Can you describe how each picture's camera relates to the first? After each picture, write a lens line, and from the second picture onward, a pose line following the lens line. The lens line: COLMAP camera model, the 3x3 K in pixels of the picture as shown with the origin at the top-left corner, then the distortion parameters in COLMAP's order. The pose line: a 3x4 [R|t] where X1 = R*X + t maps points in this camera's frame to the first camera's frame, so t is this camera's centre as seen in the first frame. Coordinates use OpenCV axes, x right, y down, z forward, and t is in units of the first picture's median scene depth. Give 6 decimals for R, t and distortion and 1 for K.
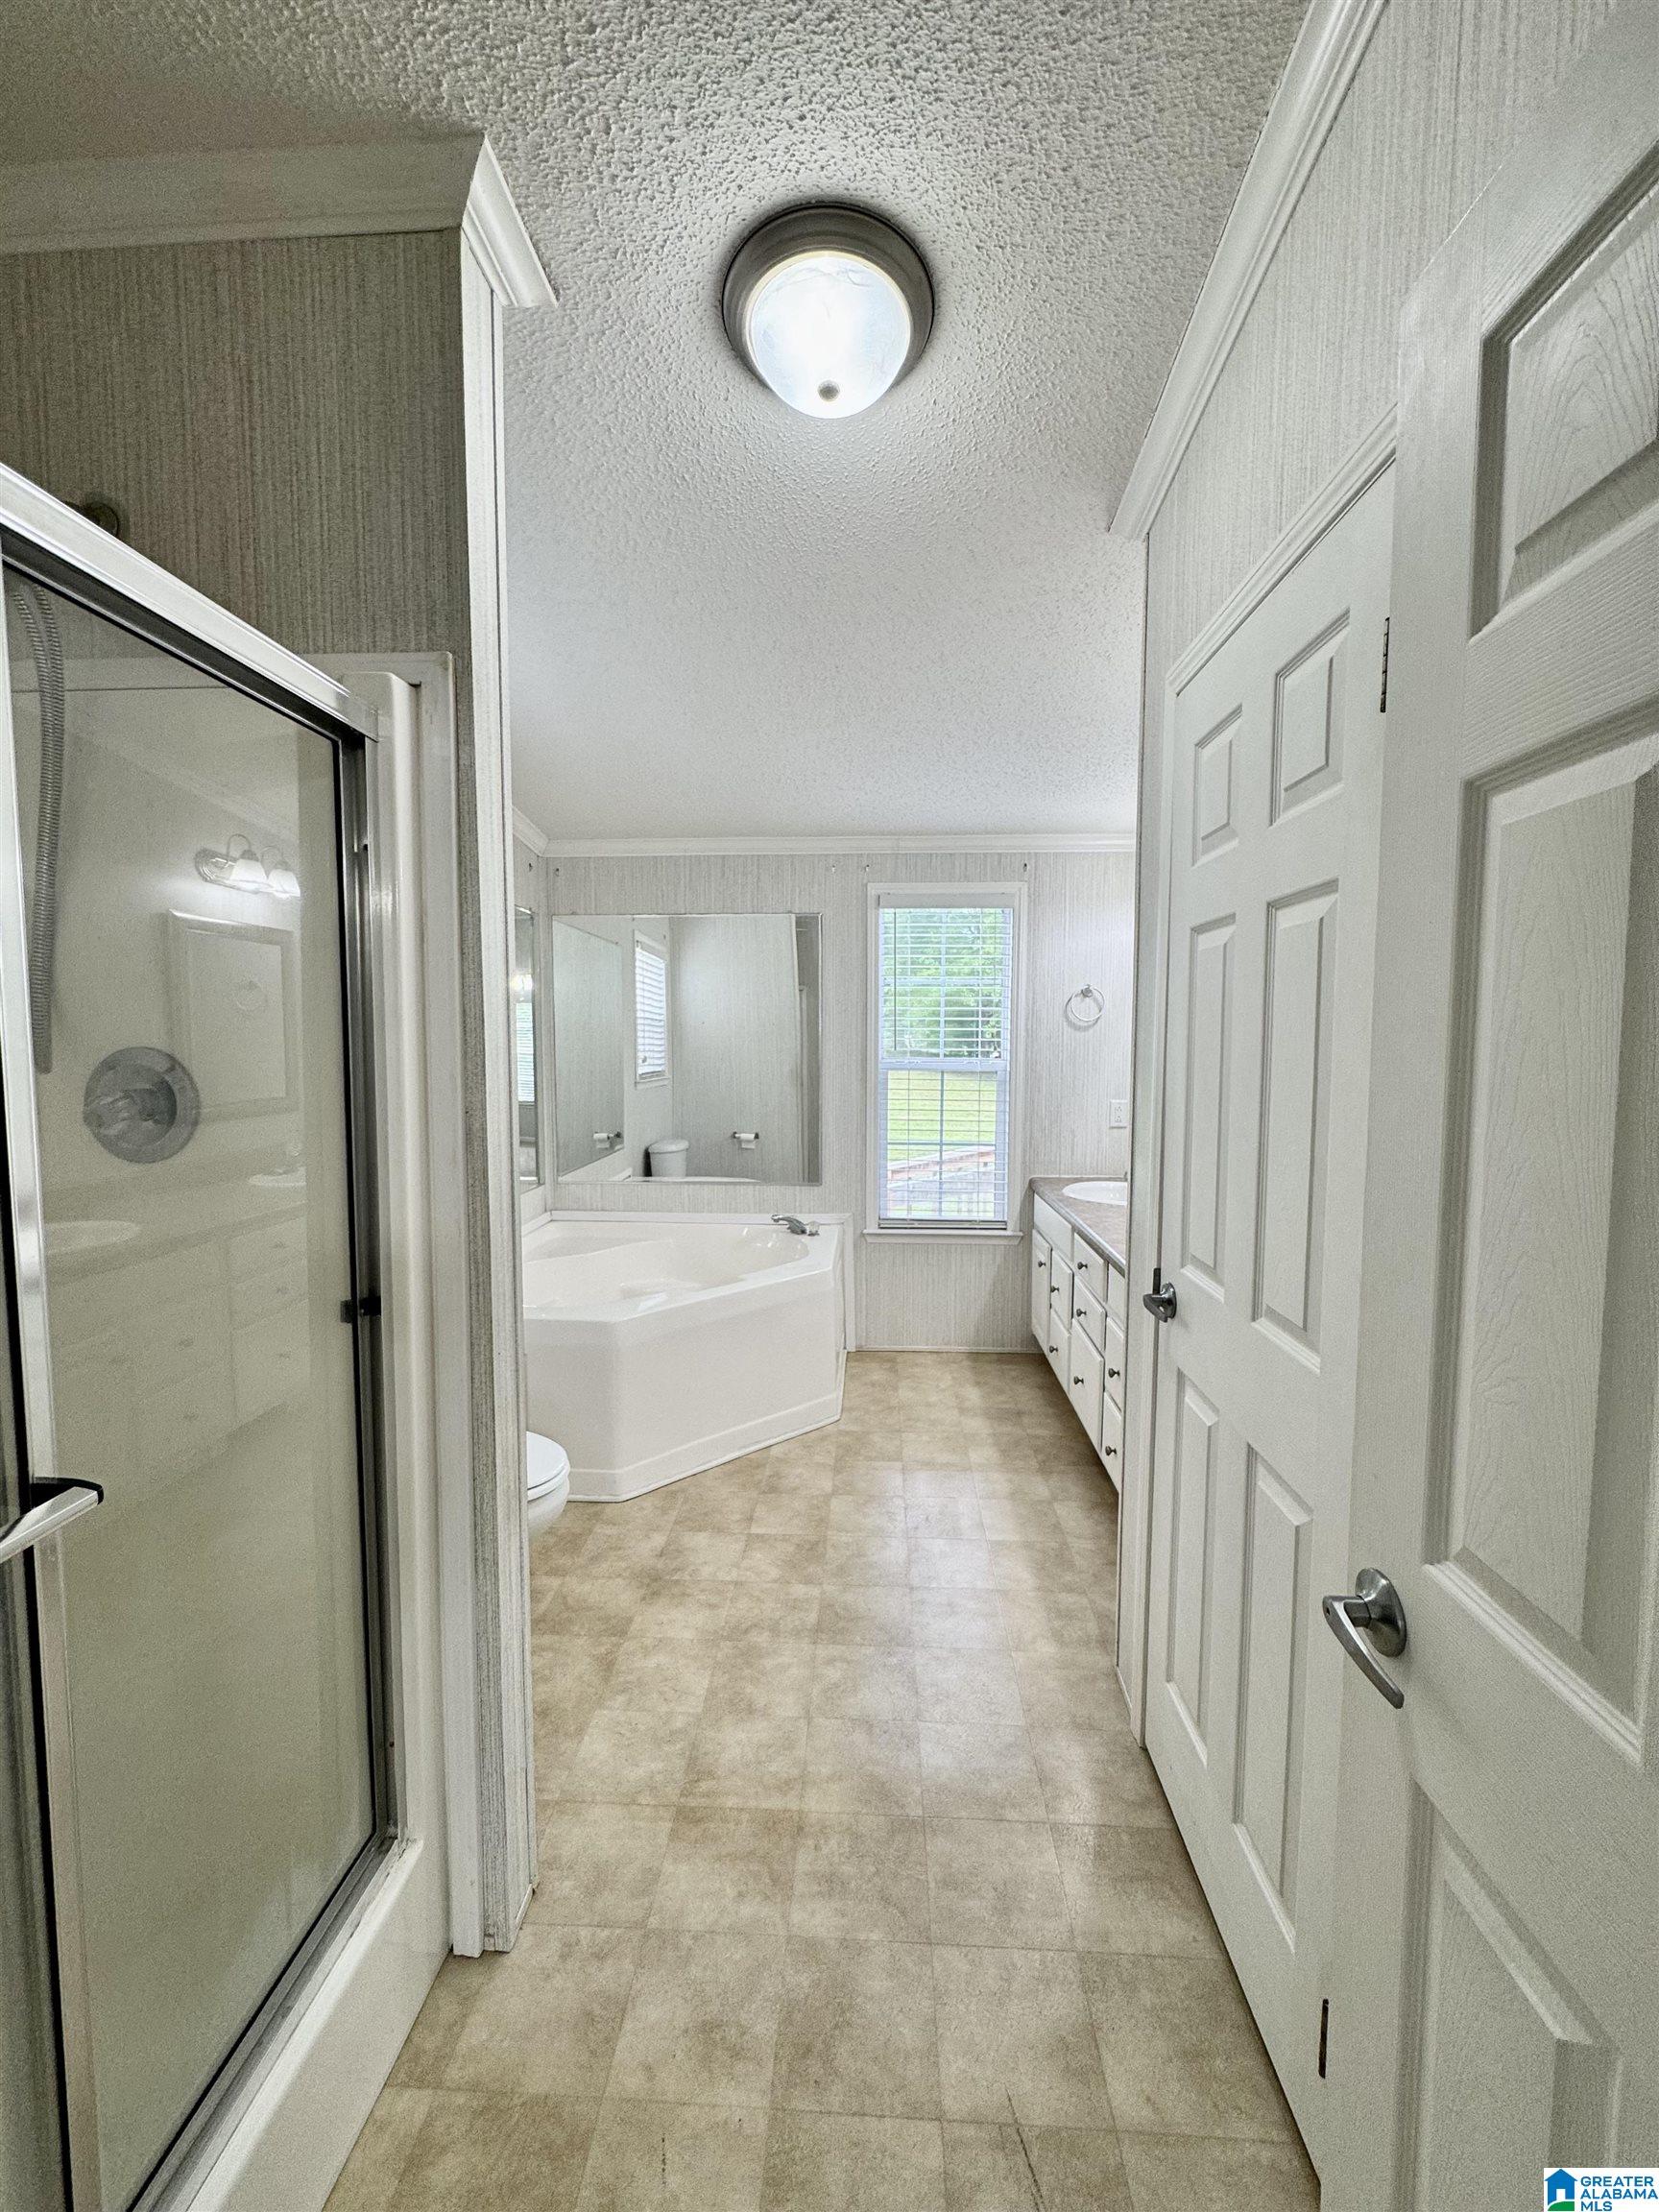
lens RADIAL K [[883.7, 0, 829.3], [0, 883.7, 1104.4], [0, 0, 1]] dist [-0.002148, 0.000292]
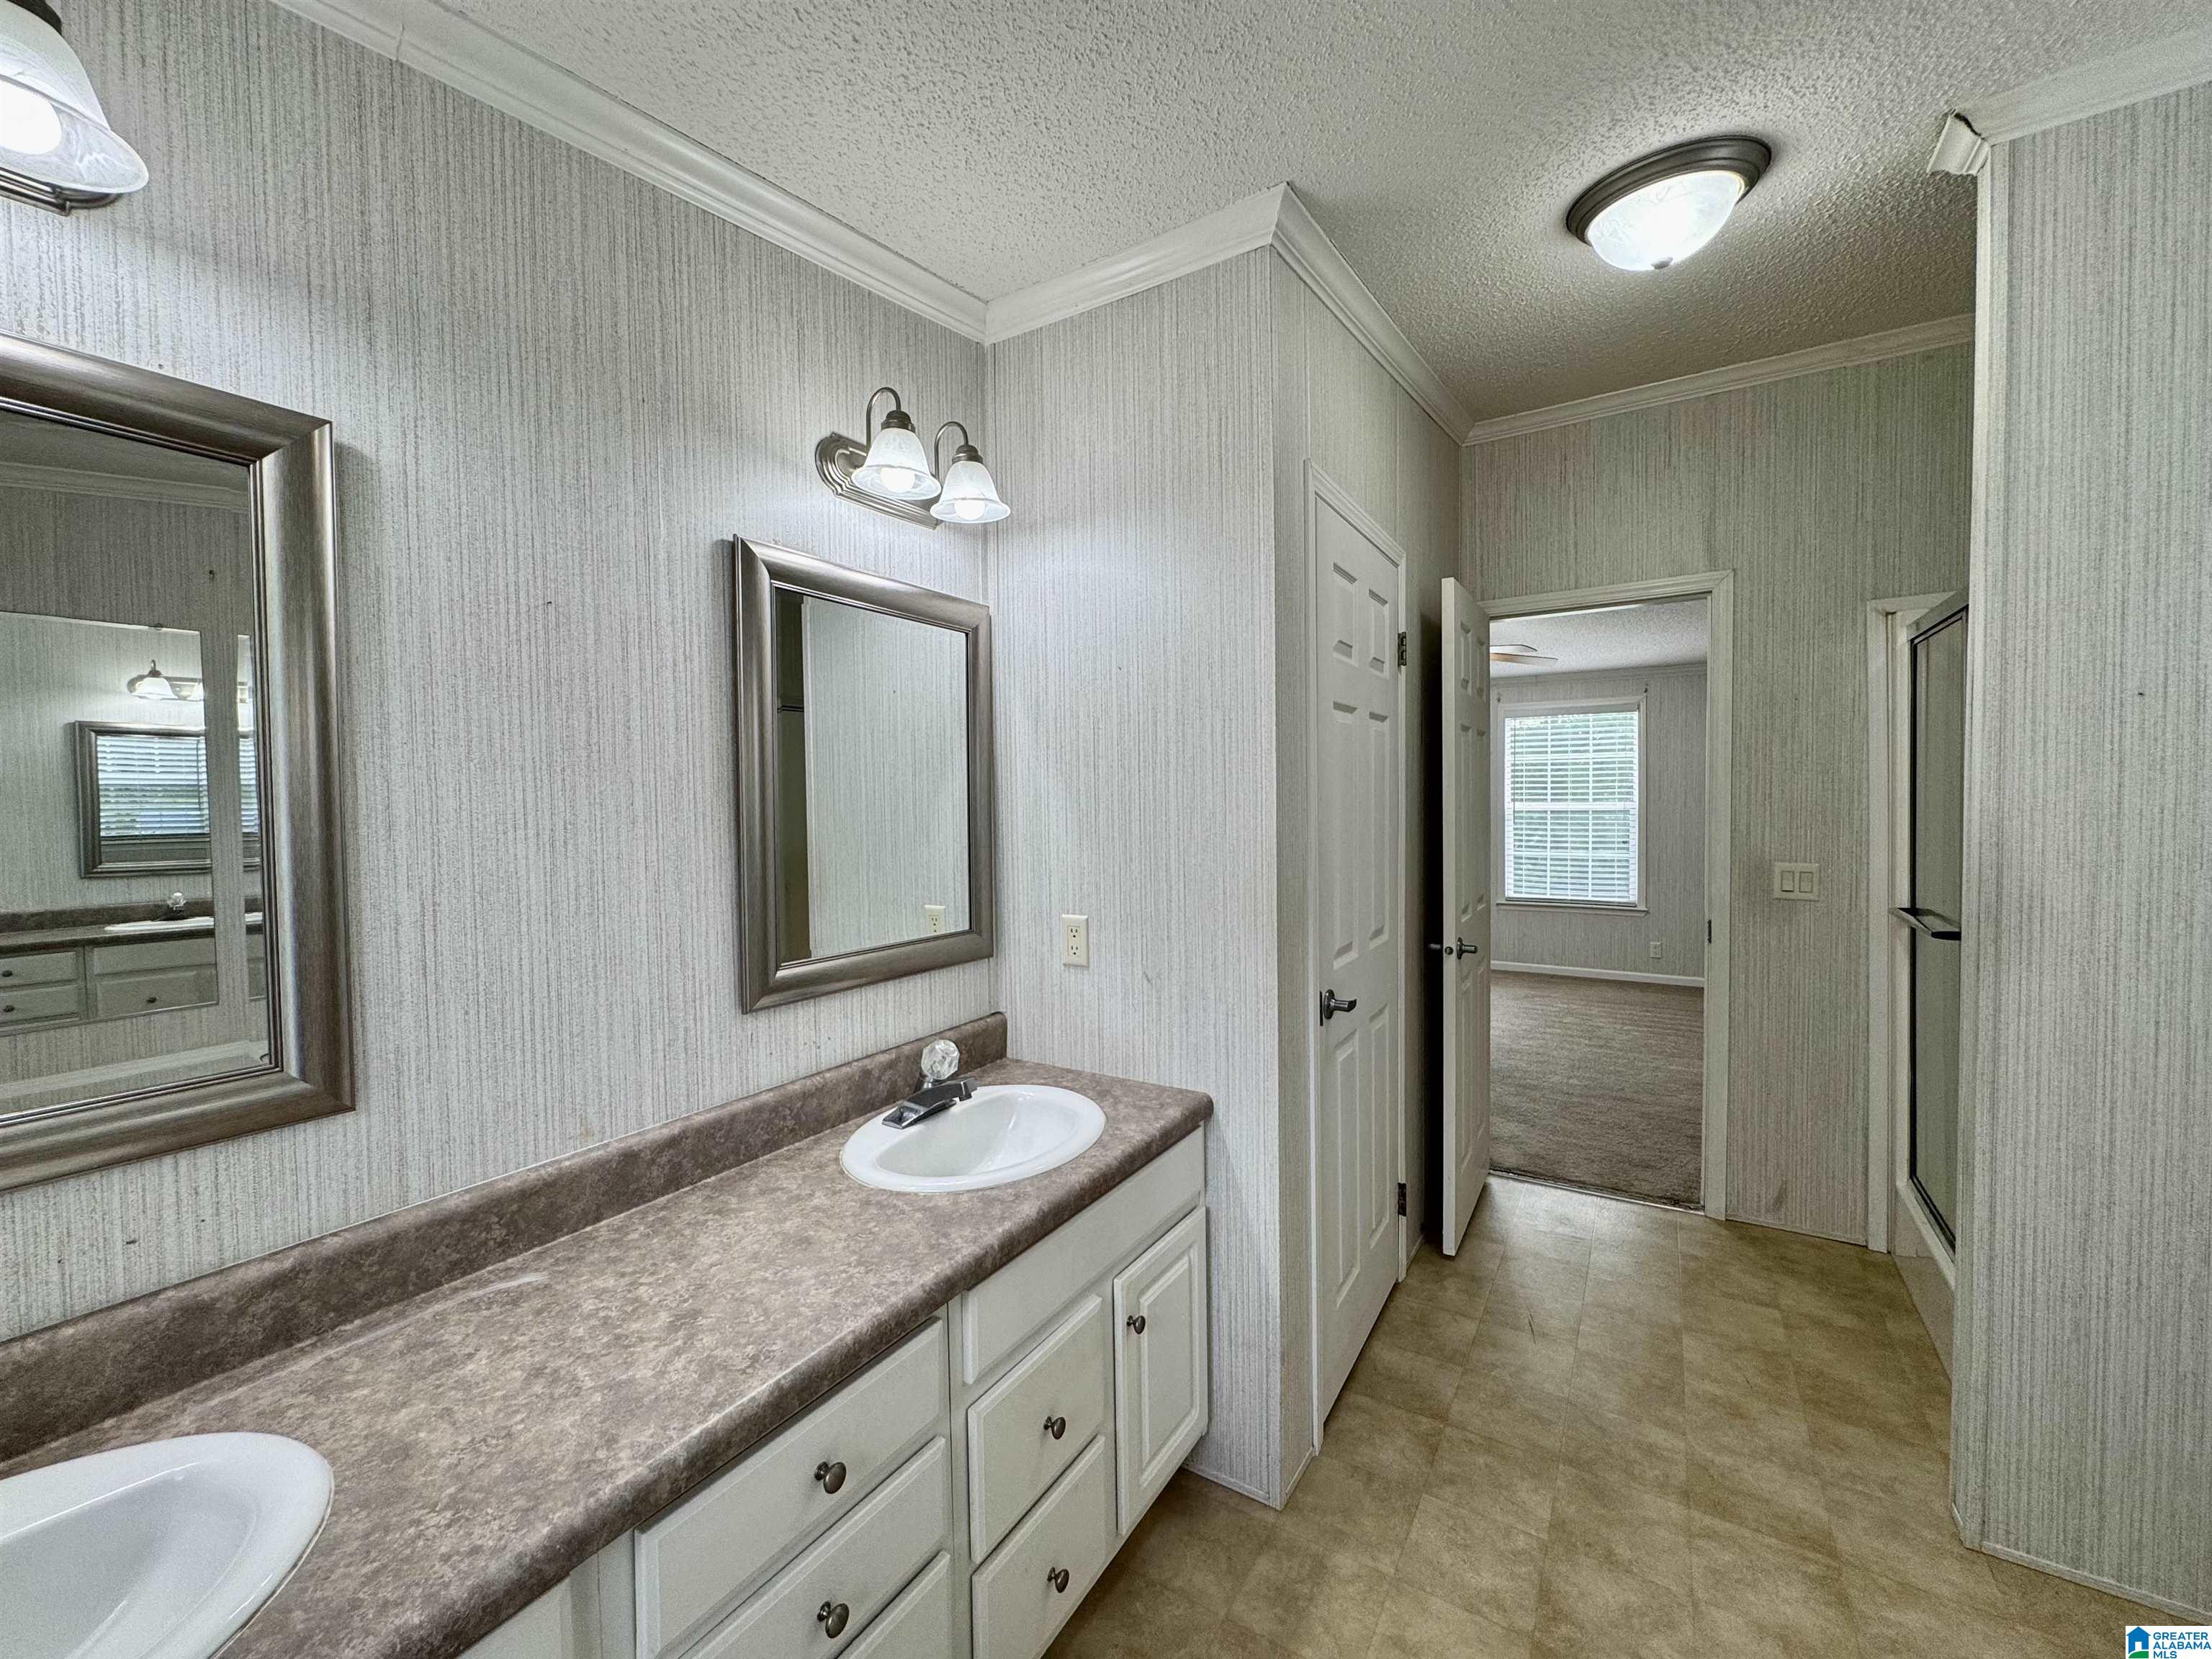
lens RADIAL K [[883.7, 0, 1094.2], [0, 883.7, 822.5], [0, 0, 1]] dist [-0.002148, 0.000292]
pose [[-0.871294, -0.004362, 0.490743, 0.030575], [0.048075, 0.994392, 0.094194, -0.064544], [-0.488402, 0.105663, -0.866198, 0.911631]]
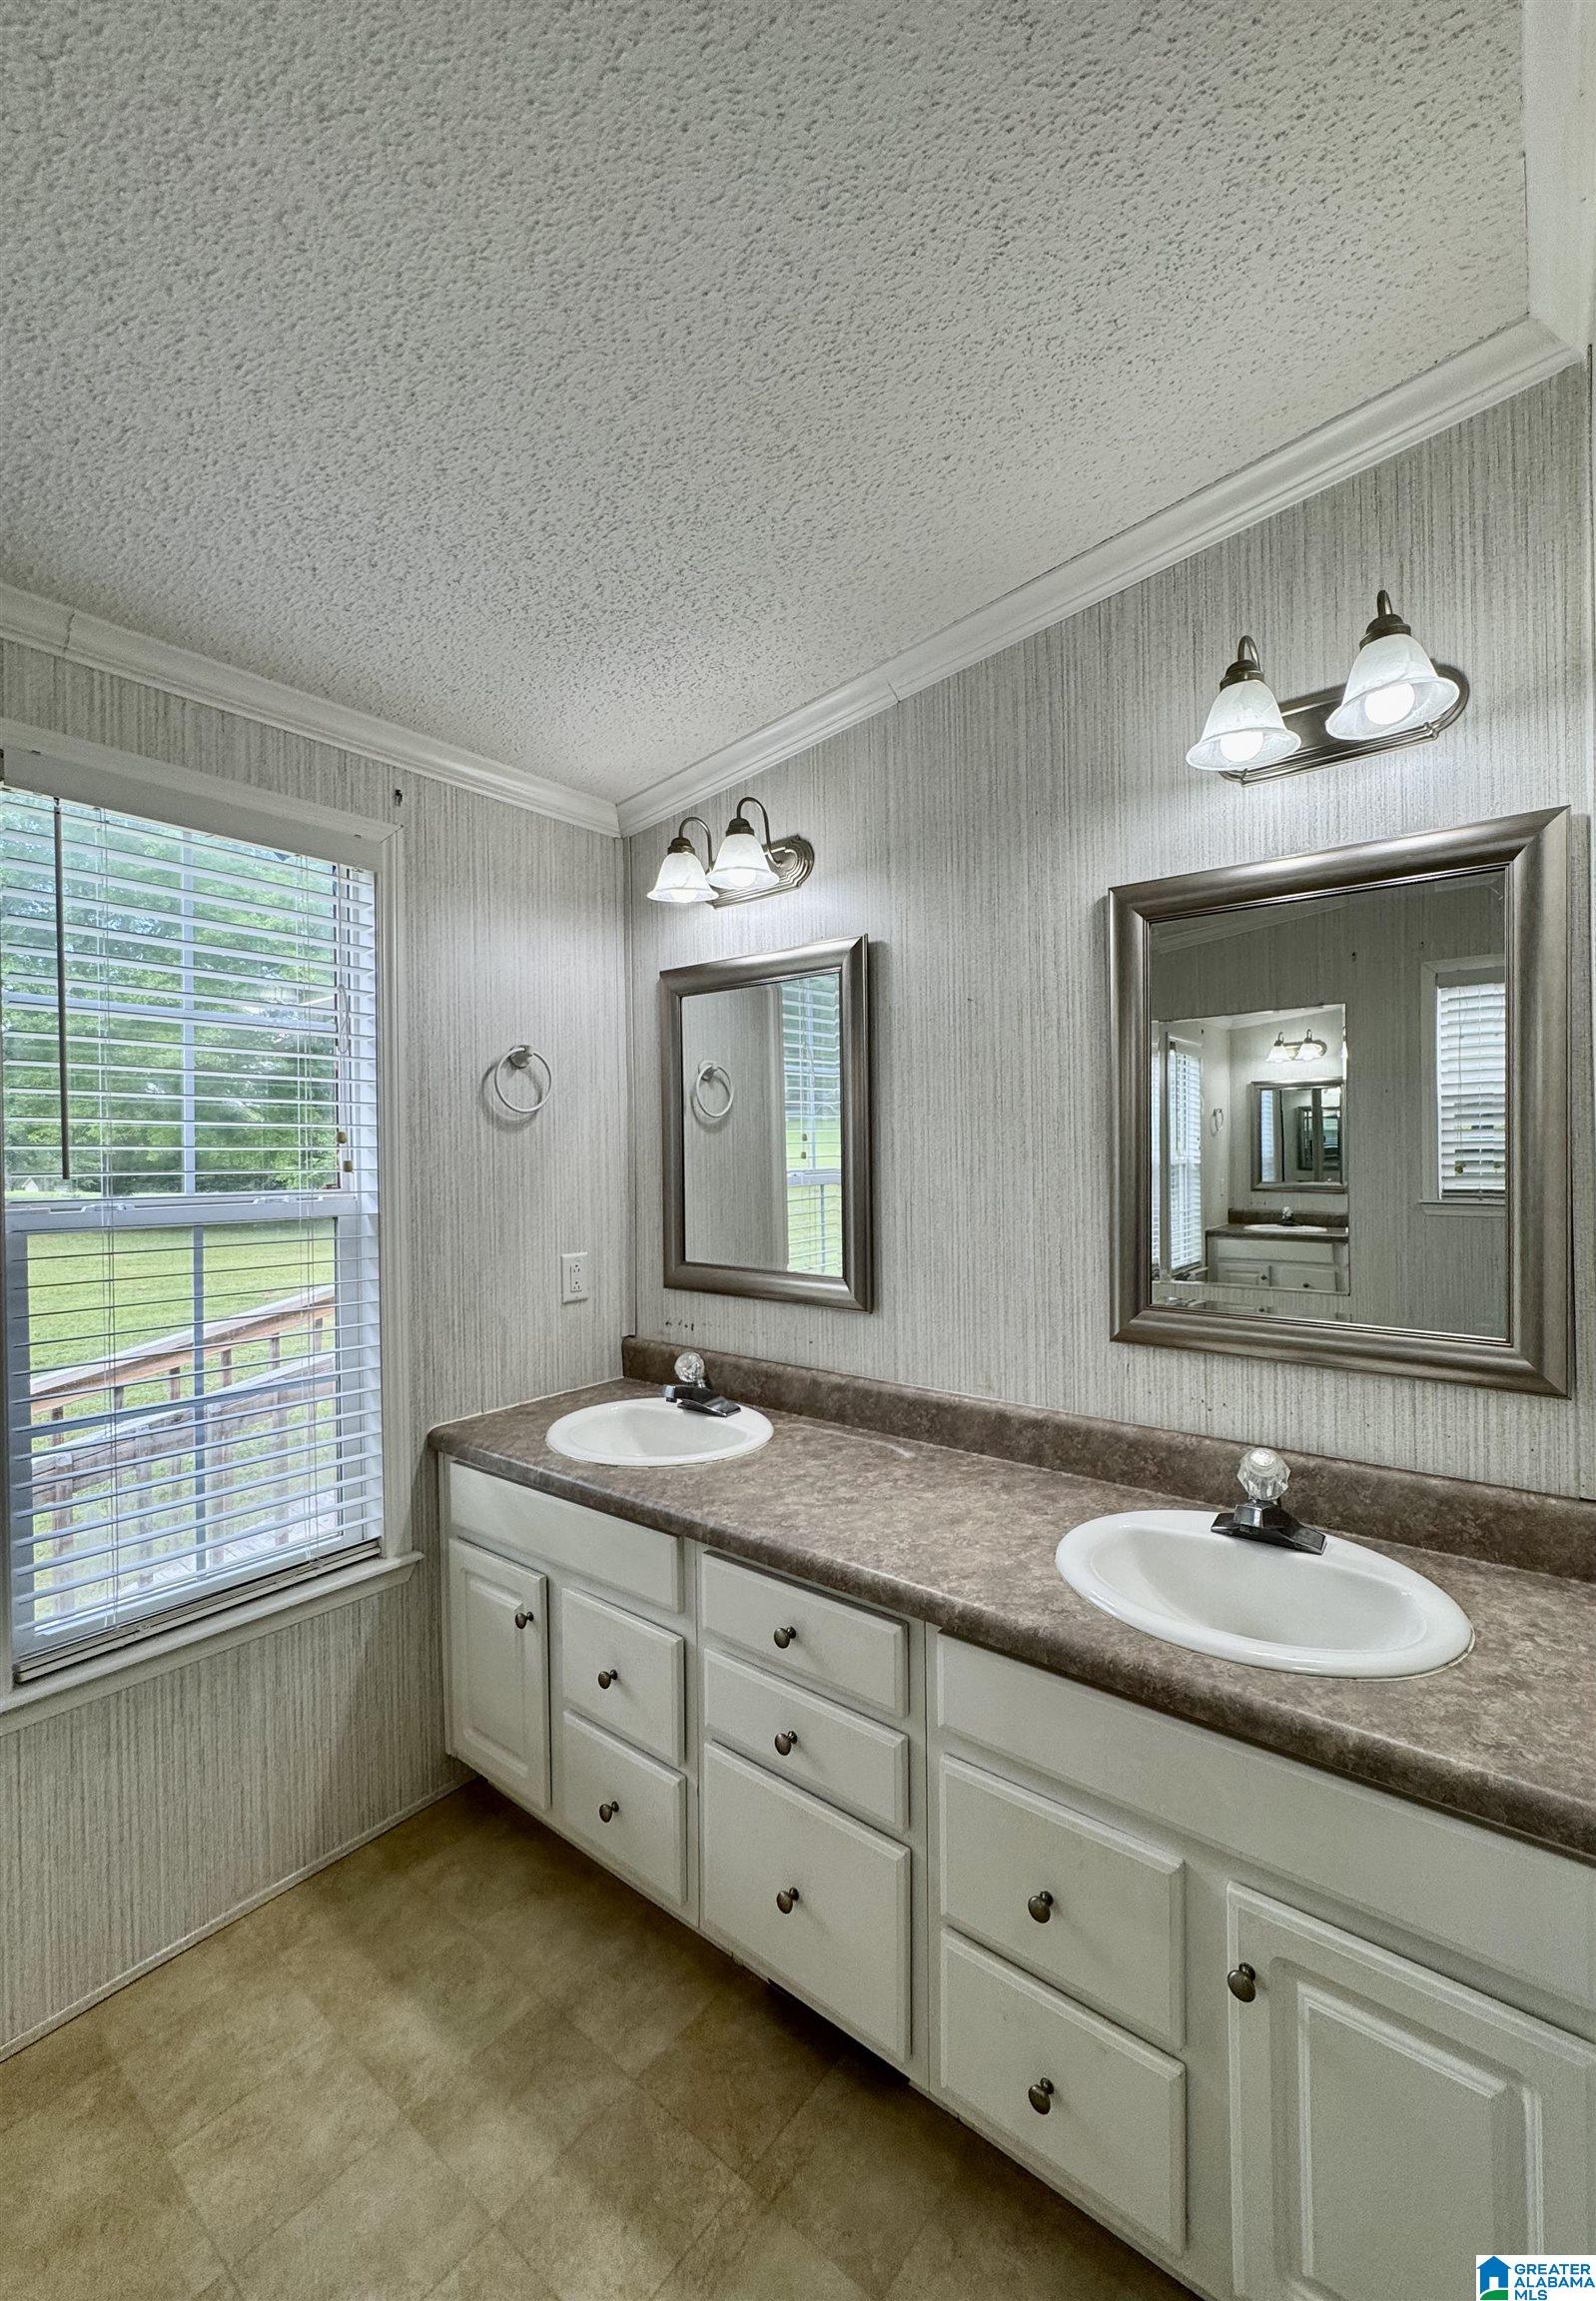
lens RADIAL K [[902.0, 0, 864.6], [0, 902.0, 1148.2], [0, 0, 1]] dist [-0.009374, 0.000321]
pose [[0.547138, -0.008196, 0.837002, -0.054439], [0.079302, 0.995962, -0.042086, -0.032615], [-0.833277, 0.089402, 0.545579, 0.525122]]
